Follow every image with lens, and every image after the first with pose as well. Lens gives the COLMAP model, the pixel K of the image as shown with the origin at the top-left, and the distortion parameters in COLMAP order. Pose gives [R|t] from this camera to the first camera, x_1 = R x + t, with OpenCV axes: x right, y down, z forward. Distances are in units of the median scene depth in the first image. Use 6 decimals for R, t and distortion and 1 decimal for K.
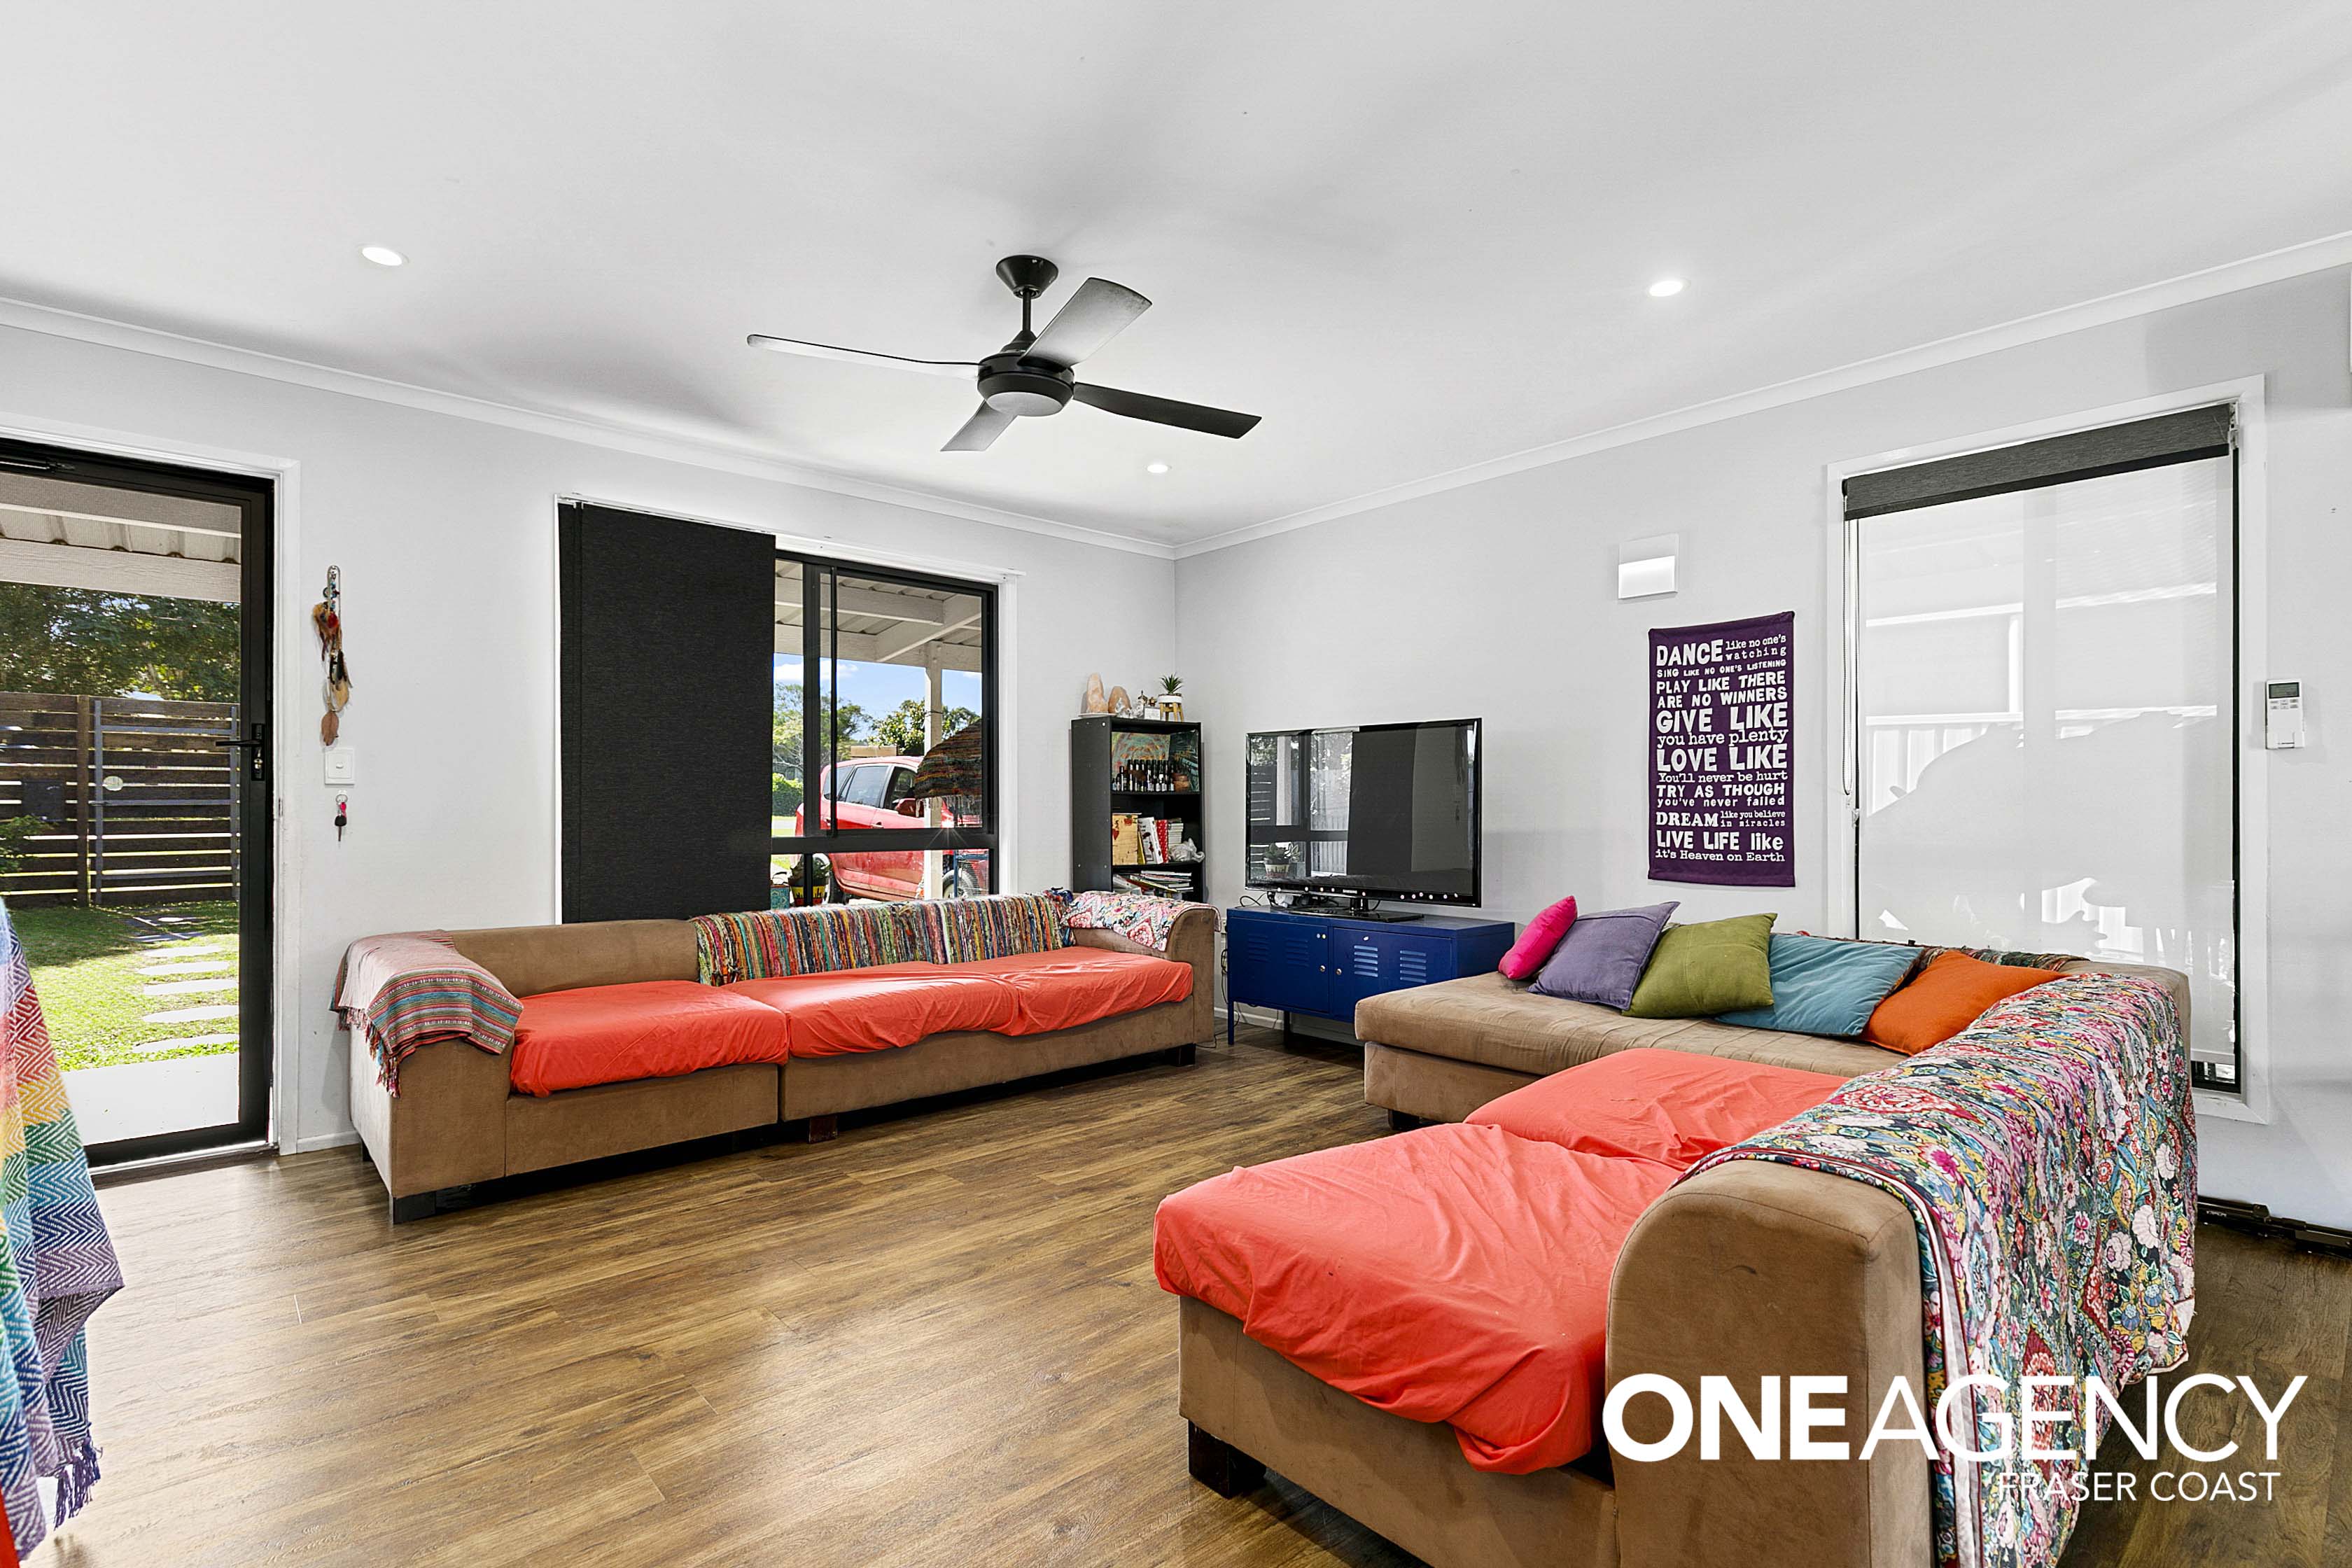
lens RADIAL K [[1074.3, 0, 1159.2], [0, 1074.3, 799.6], [0, 0, 1]] dist [0.002976, 0.000331]
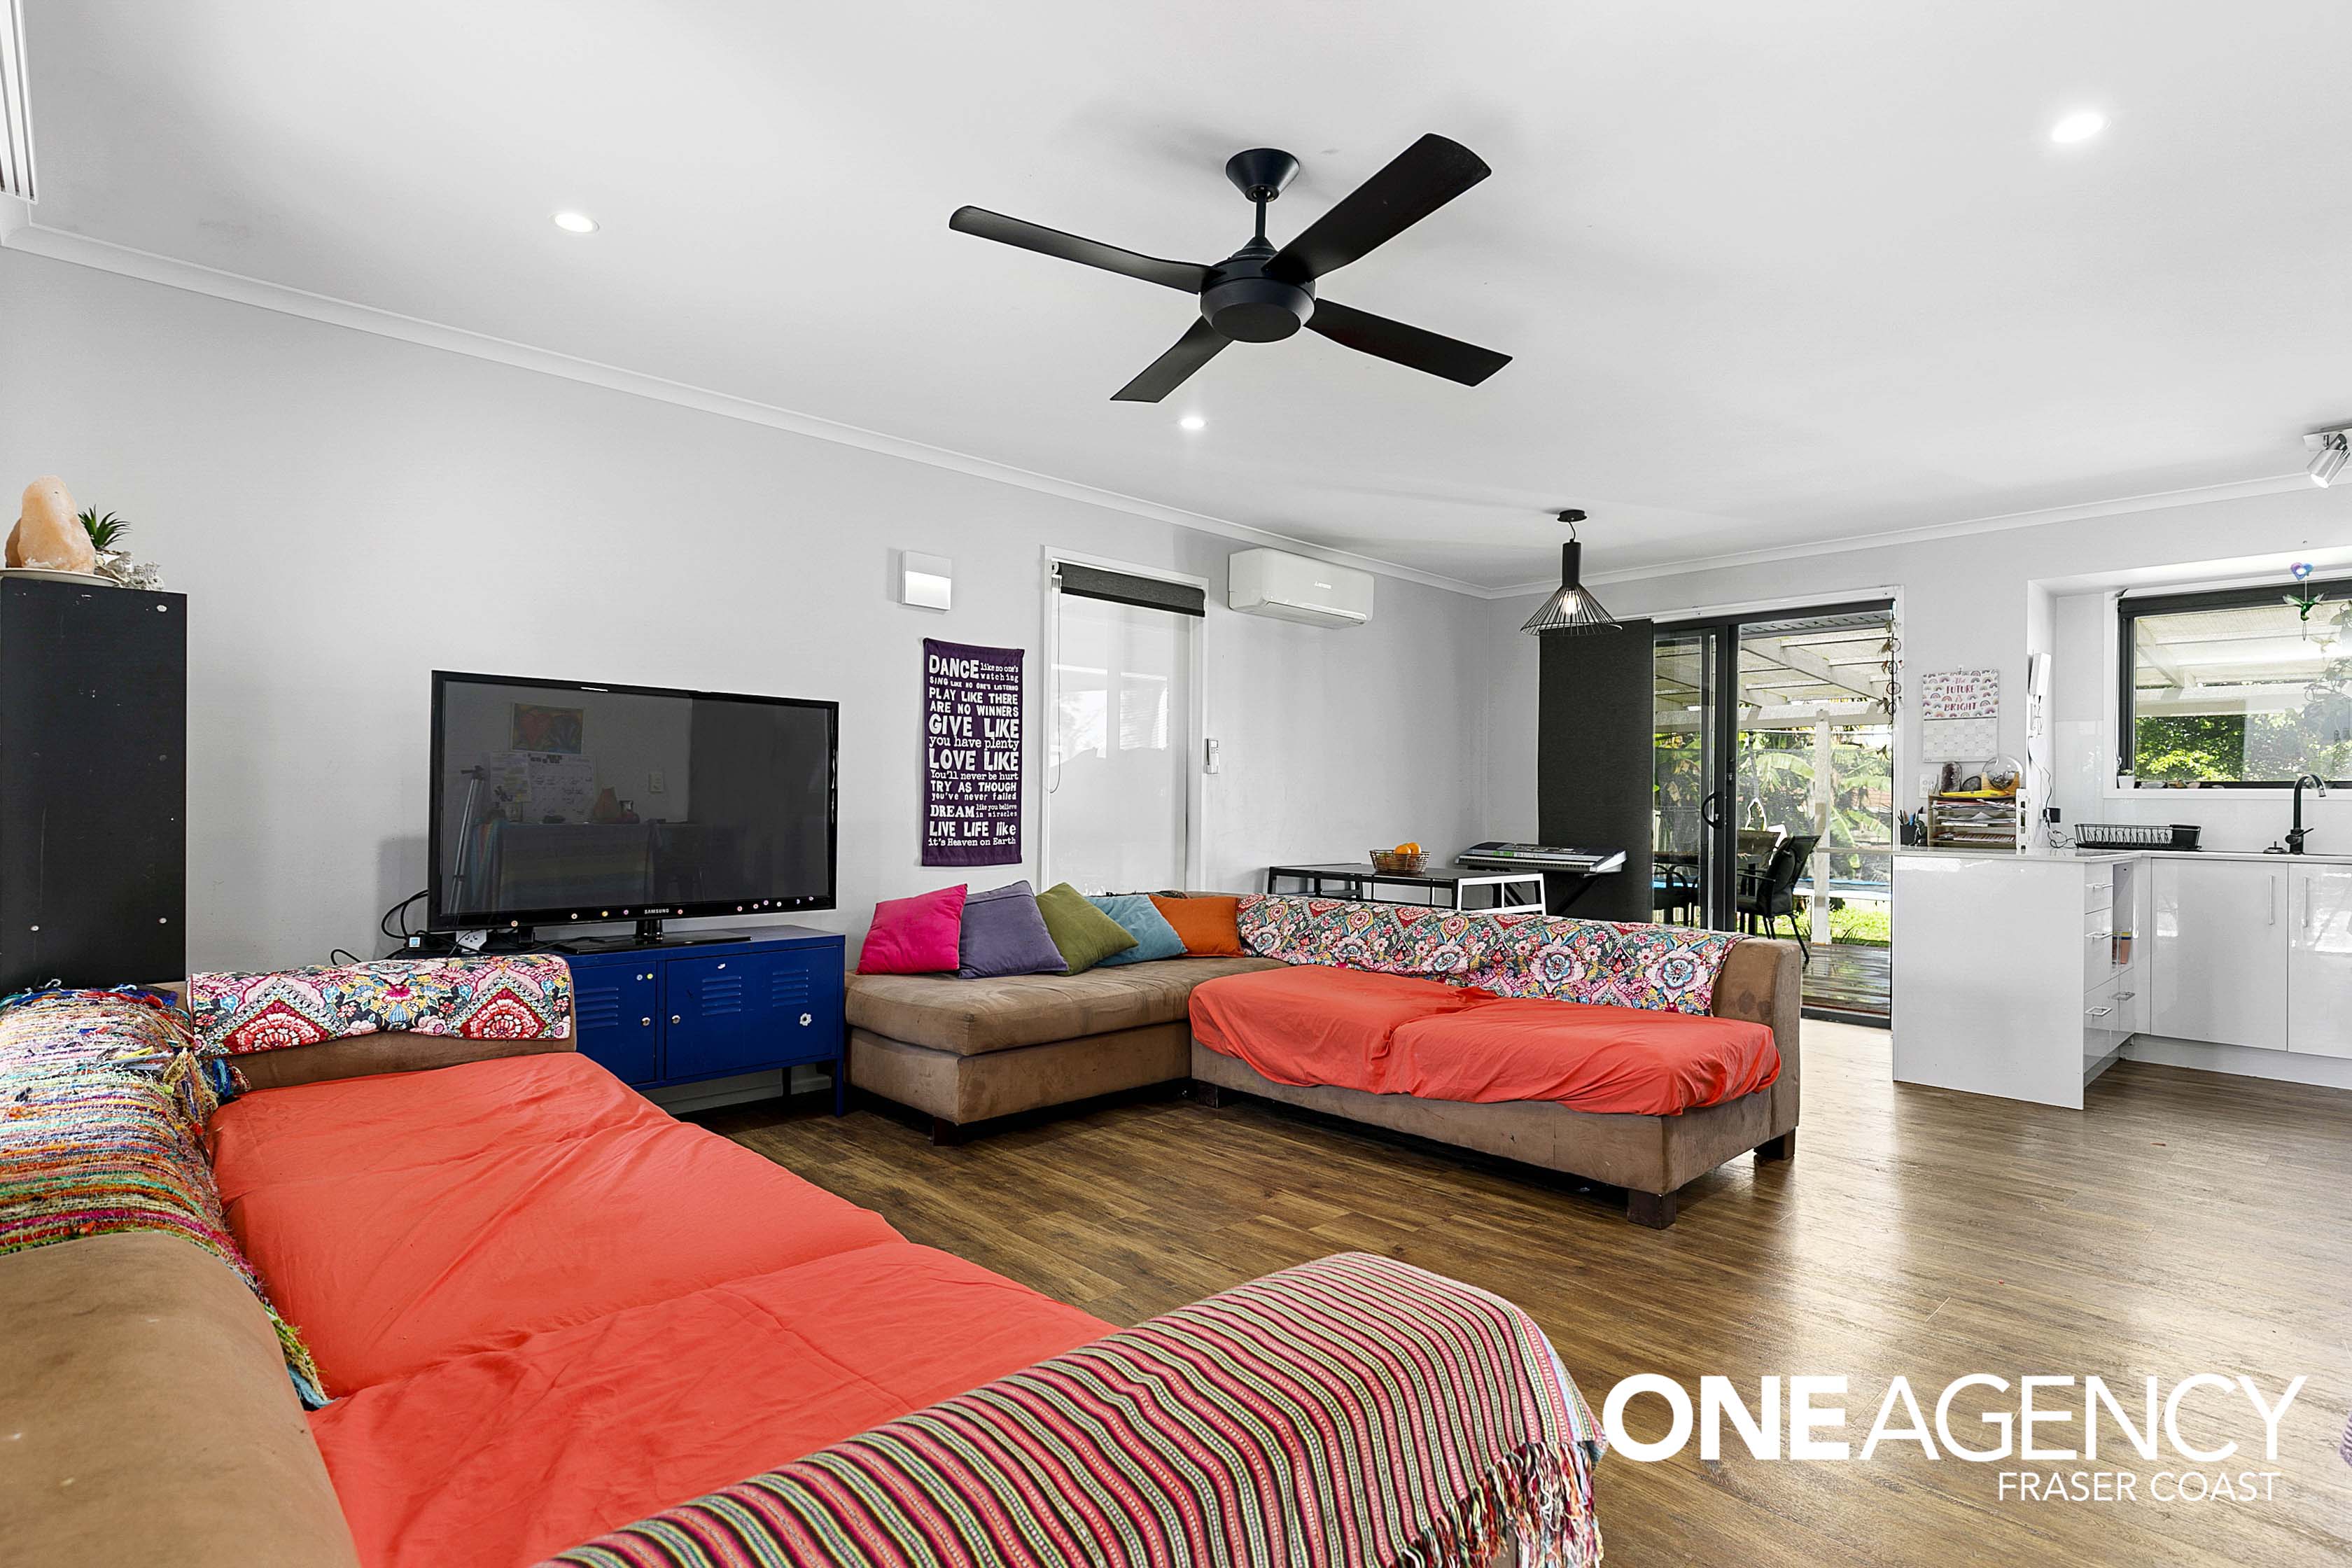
lens RADIAL K [[1180.7, 0, 1139.8], [0, 1180.7, 792.3], [0, 0, 1]] dist [-0.006184, 0.000549]
pose [[-0.026529, 0.012249, 0.999573, -0.782368], [-0.015433, 0.999801, -0.012662, 0.011133], [-0.999529, -0.015763, -0.026335, 0.844989]]
